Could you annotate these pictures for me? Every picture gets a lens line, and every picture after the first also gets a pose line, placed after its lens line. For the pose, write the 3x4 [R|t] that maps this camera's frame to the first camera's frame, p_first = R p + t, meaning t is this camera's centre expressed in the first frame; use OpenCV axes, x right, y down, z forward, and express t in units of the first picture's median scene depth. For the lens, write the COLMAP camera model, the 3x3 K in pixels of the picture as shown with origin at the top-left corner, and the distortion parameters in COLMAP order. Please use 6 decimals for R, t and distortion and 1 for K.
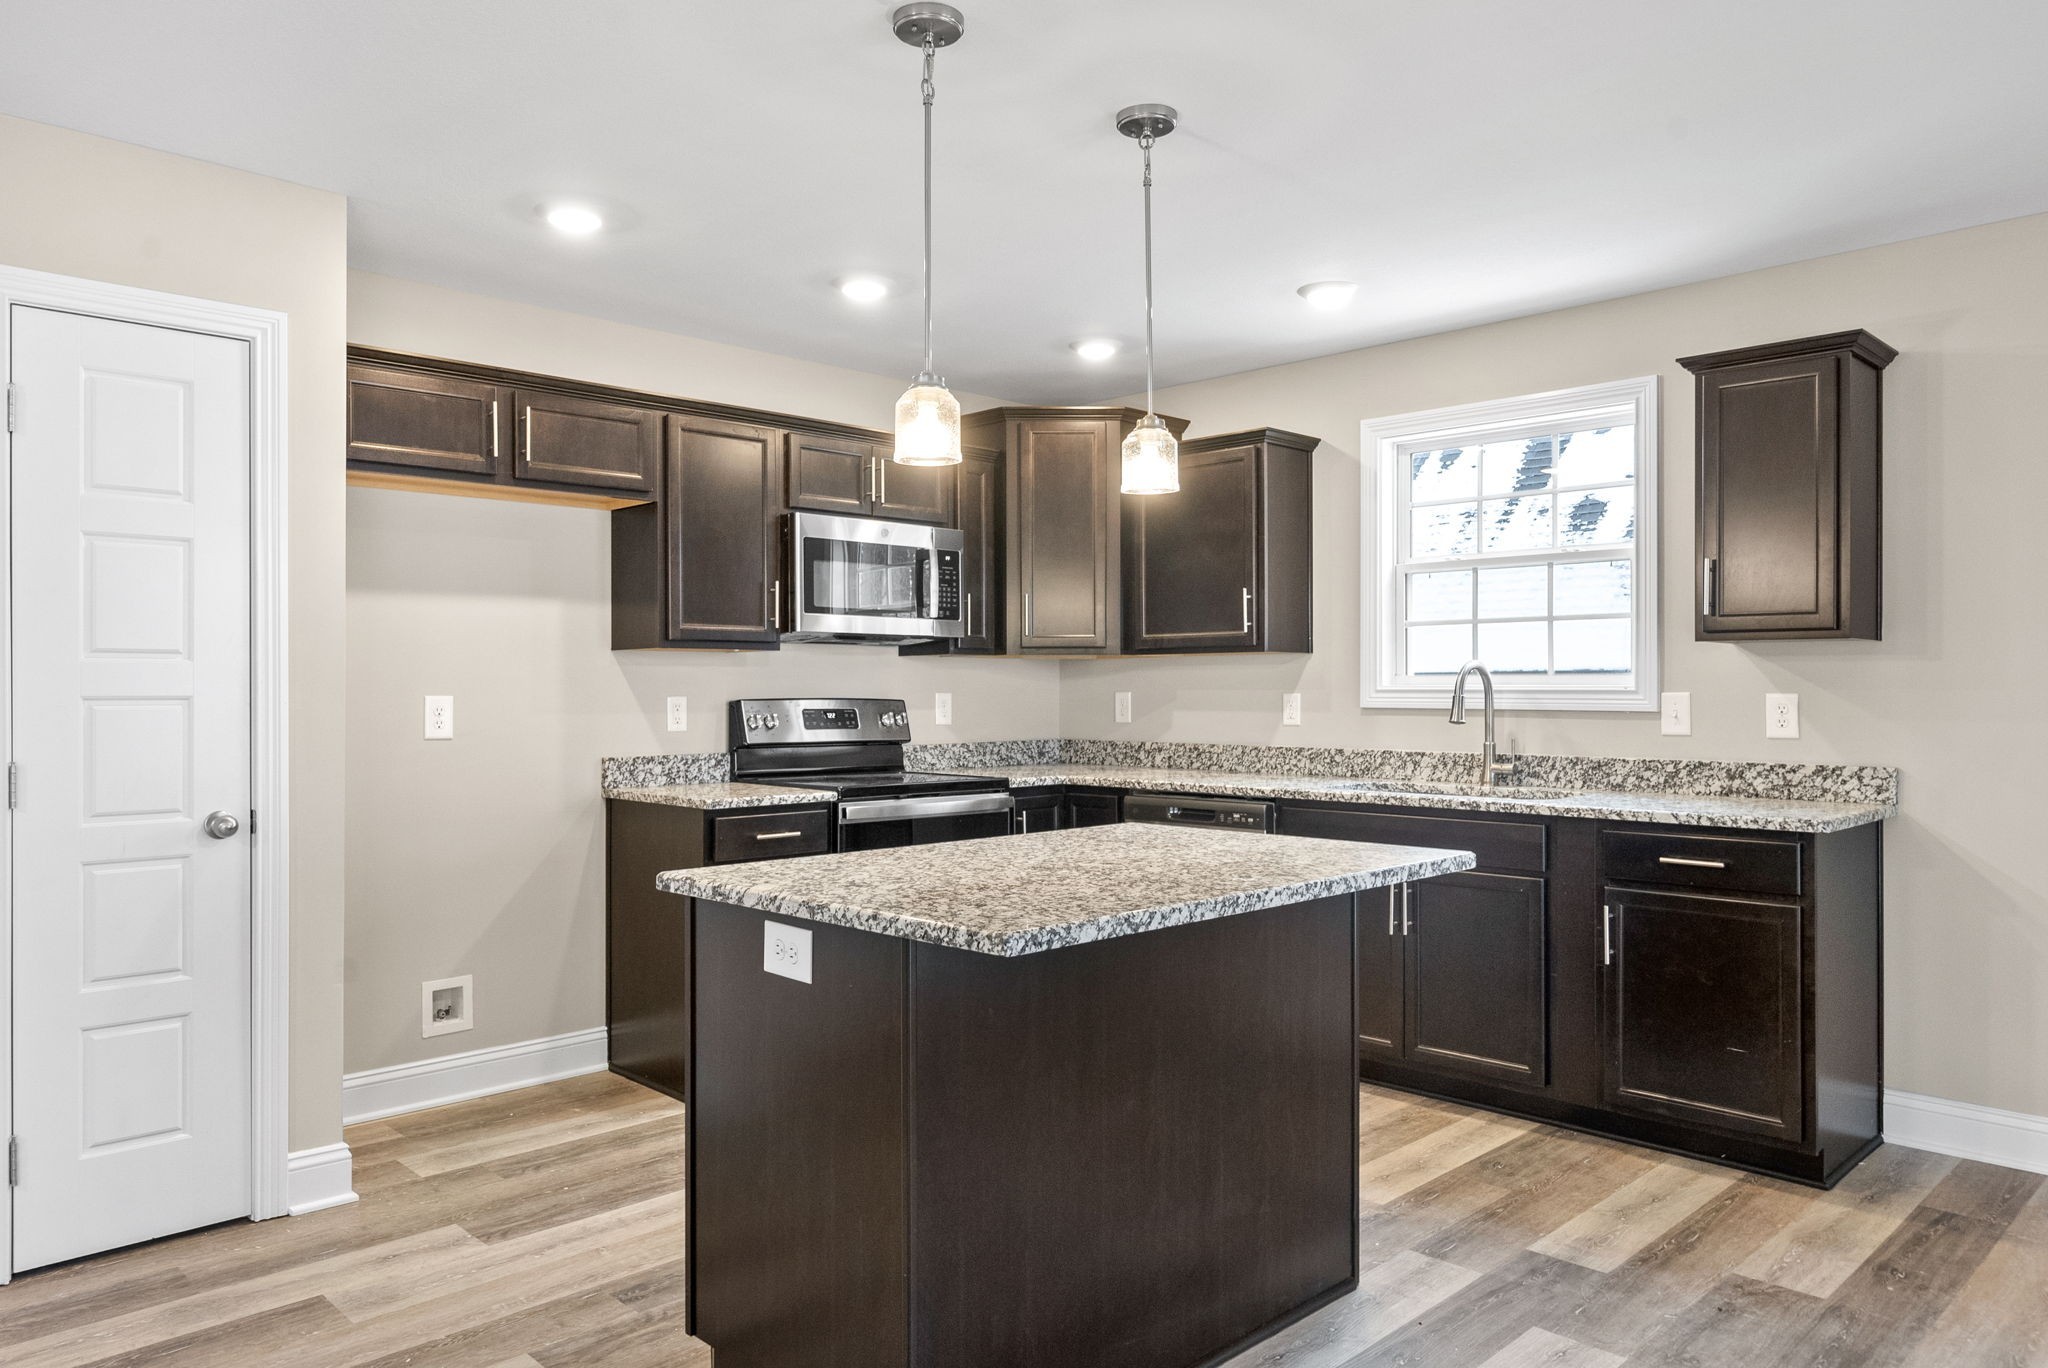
lens RADIAL K [[1381.3, 0, 1046.6], [0, 1381.3, 704.9], [0, 0, 1]] dist [0.003029, 0.003290]
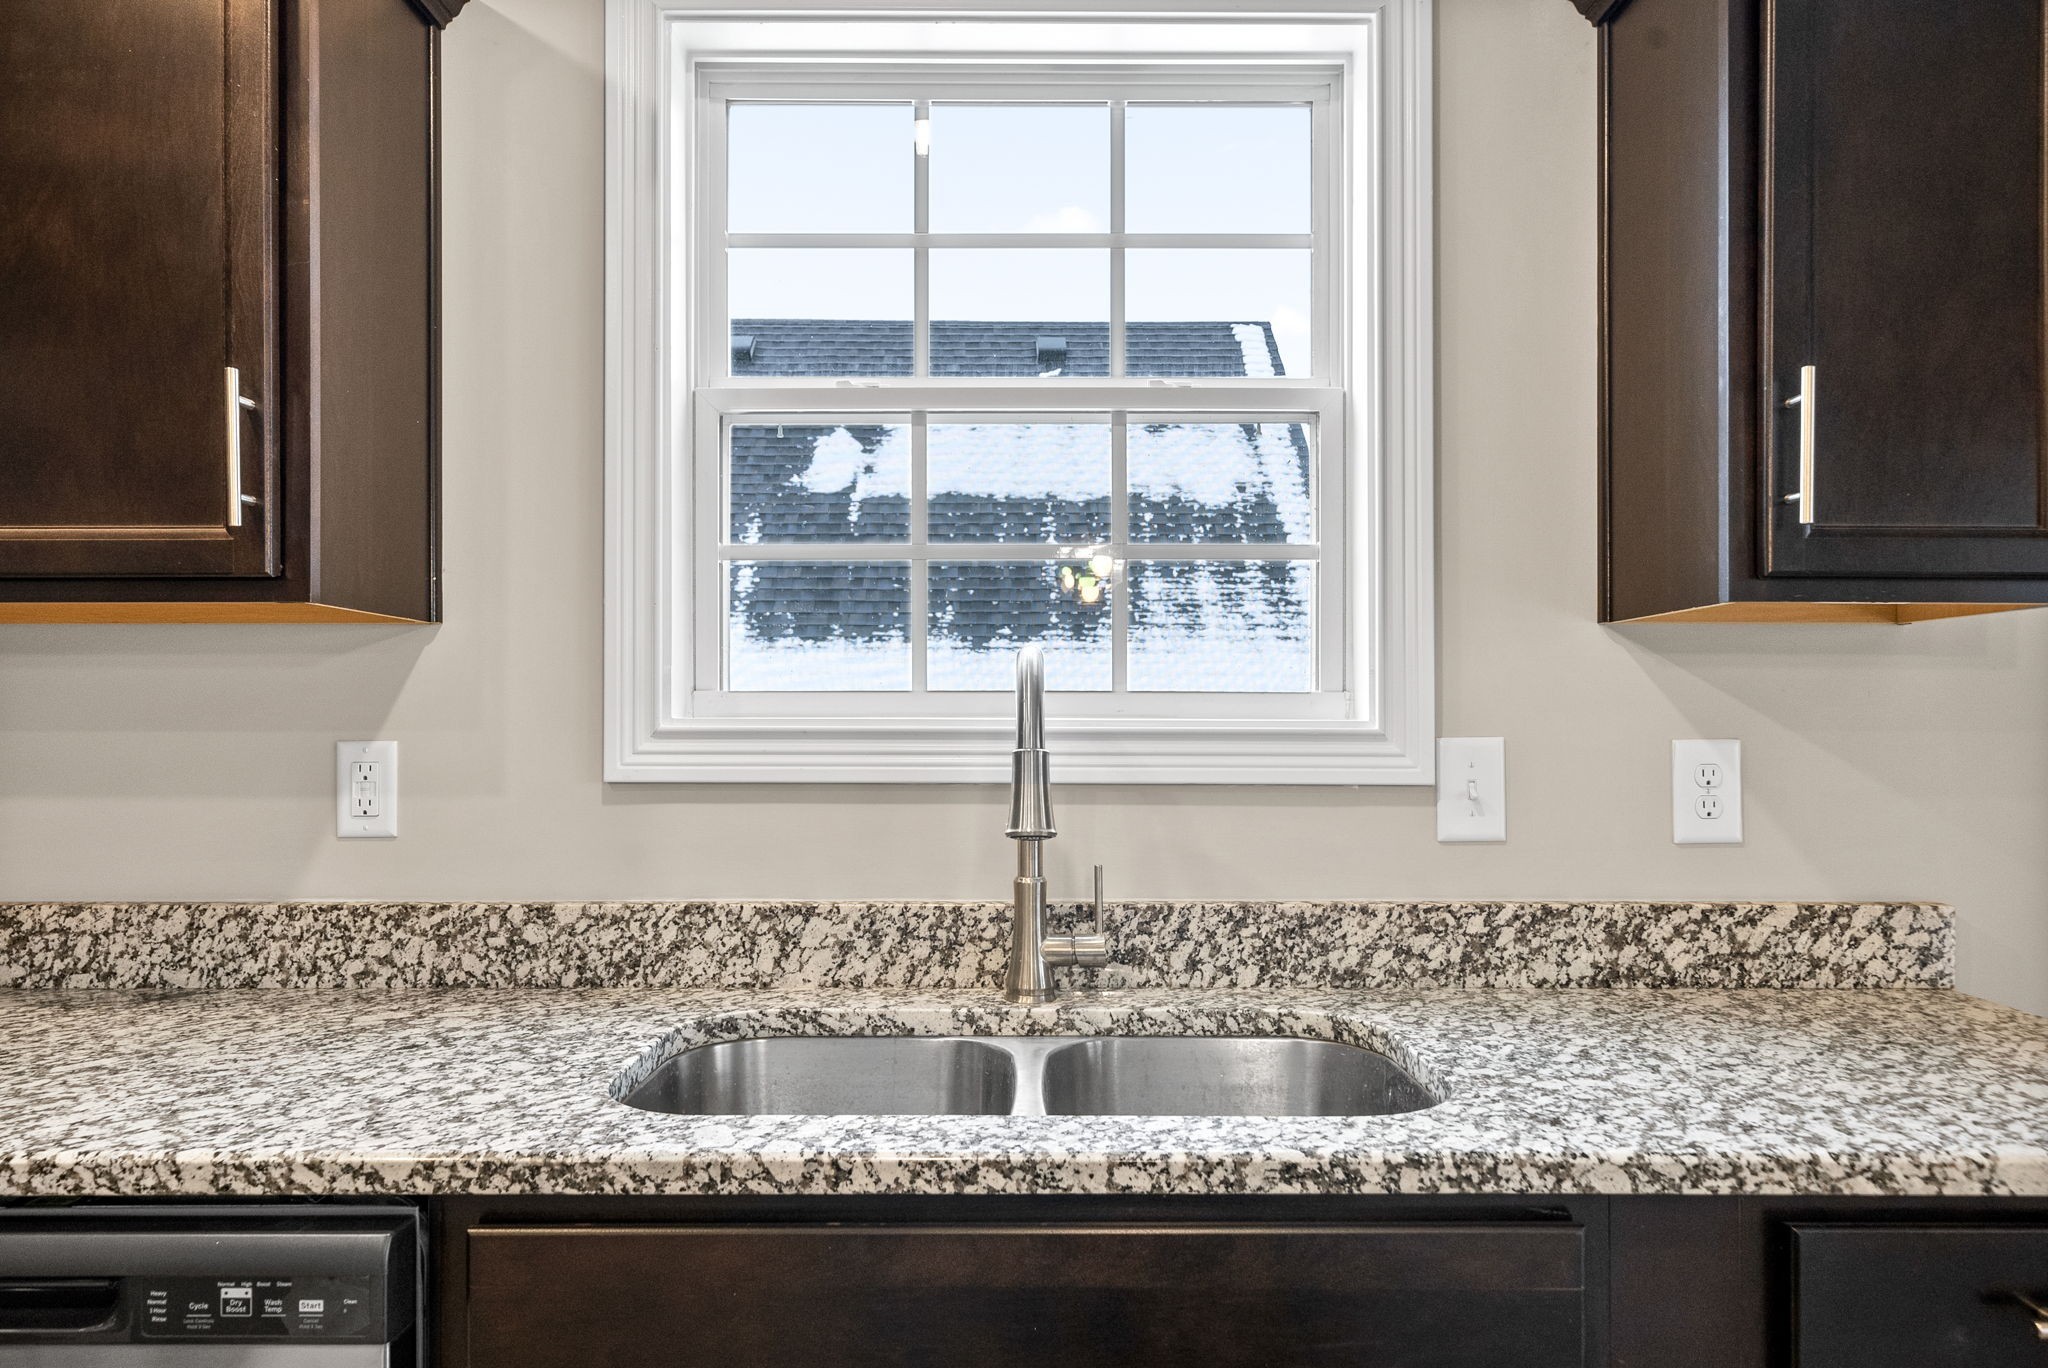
lens RADIAL K [[1381.3, 0, 1046.6], [0, 1381.3, 704.9], [0, 0, 1]] dist [0.003029, 0.003290]
pose [[0.727090, 0.009236, 0.686480, 0.077458], [0.006846, 0.999762, -0.020702, -0.010213], [-0.686508, 0.019752, 0.726854, 0.741743]]
